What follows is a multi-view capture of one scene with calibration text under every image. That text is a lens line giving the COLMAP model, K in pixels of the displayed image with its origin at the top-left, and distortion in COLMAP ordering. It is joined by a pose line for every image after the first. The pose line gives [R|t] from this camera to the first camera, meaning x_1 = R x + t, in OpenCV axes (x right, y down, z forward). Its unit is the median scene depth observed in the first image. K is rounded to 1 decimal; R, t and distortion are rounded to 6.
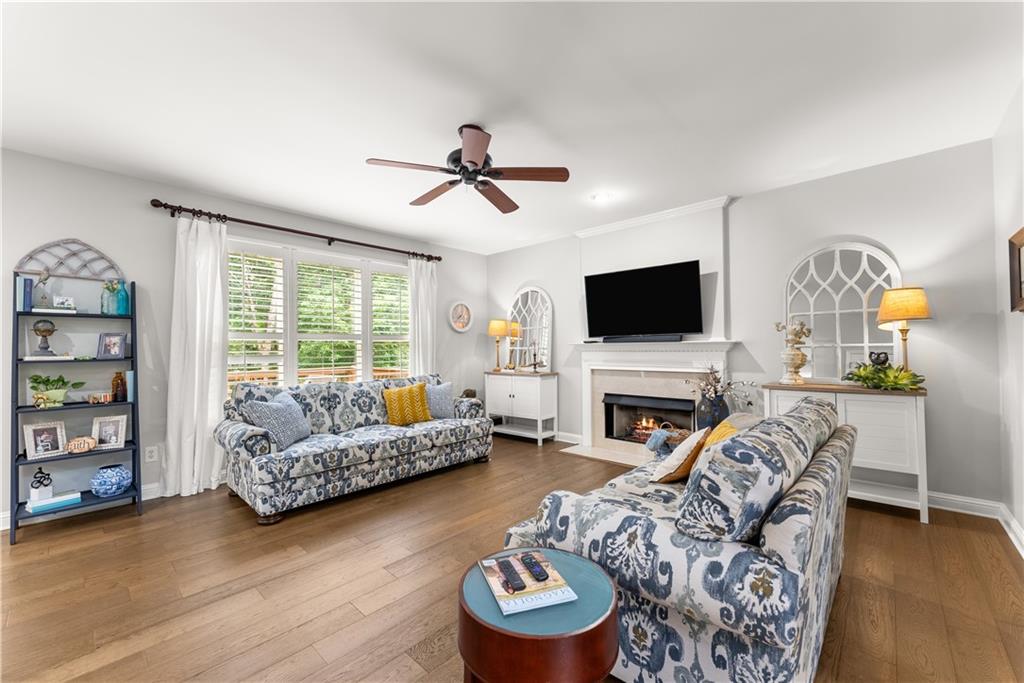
lens RADIAL K [[405.5, 0, 511.9], [0, 405.5, 343.1], [0, 0, 1]] dist [0.000326, 0.000024]
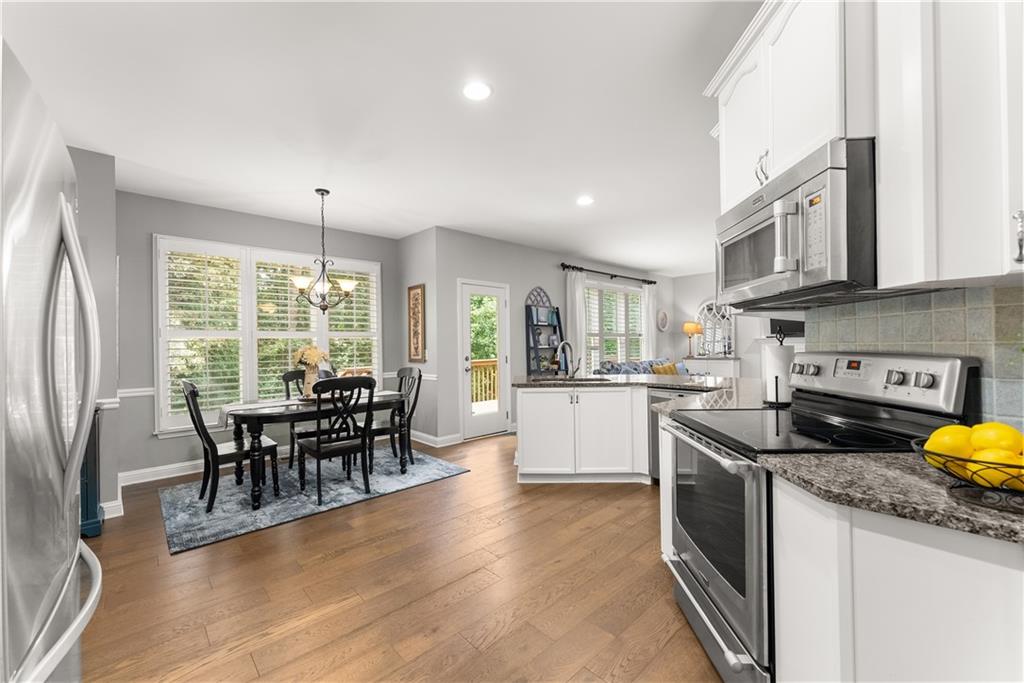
lens RADIAL K [[405.5, 0, 512.3], [0, 405.5, 344.4], [0, 0, 1]] dist [0.000326, 0.000024]
pose [[0.996988, -0.008368, -0.077107, -0.788262], [0.009104, 0.999916, 0.009205, 0.003504], [0.077023, -0.009880, 0.996980, -0.726019]]
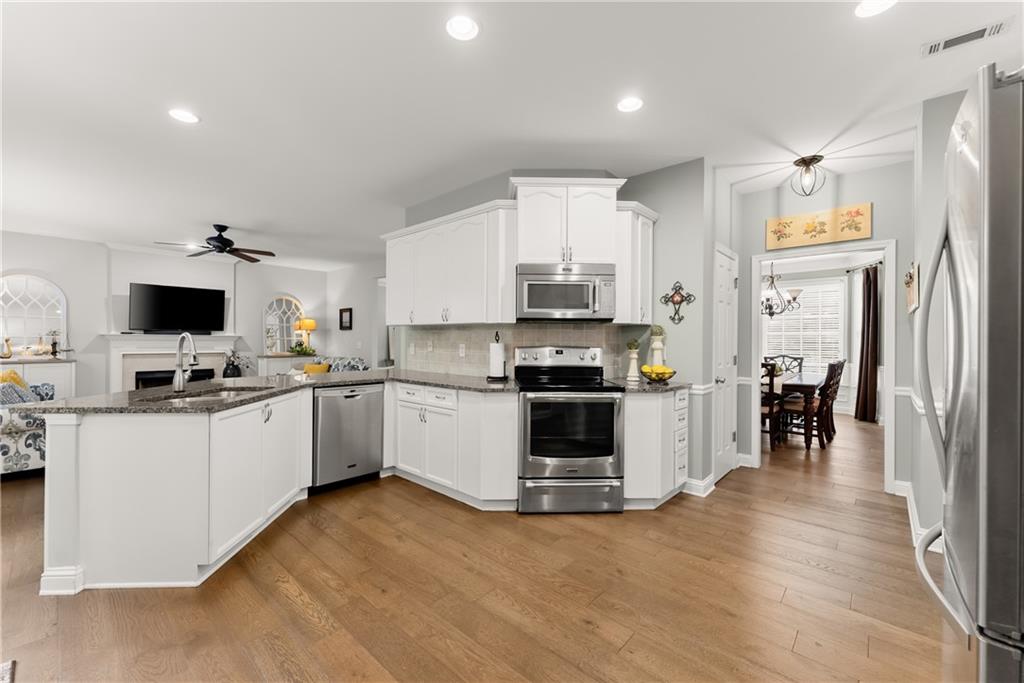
lens RADIAL K [[405.5, 0, 505.3], [0, 405.5, 340.4], [0, 0, 1]] dist [0.000326, 0.000024]
pose [[0.000461, 0.011120, 0.999938, -1.301018], [-0.018411, 0.999769, -0.011109, 0.015109], [-0.999830, -0.018405, 0.000665, -0.250132]]
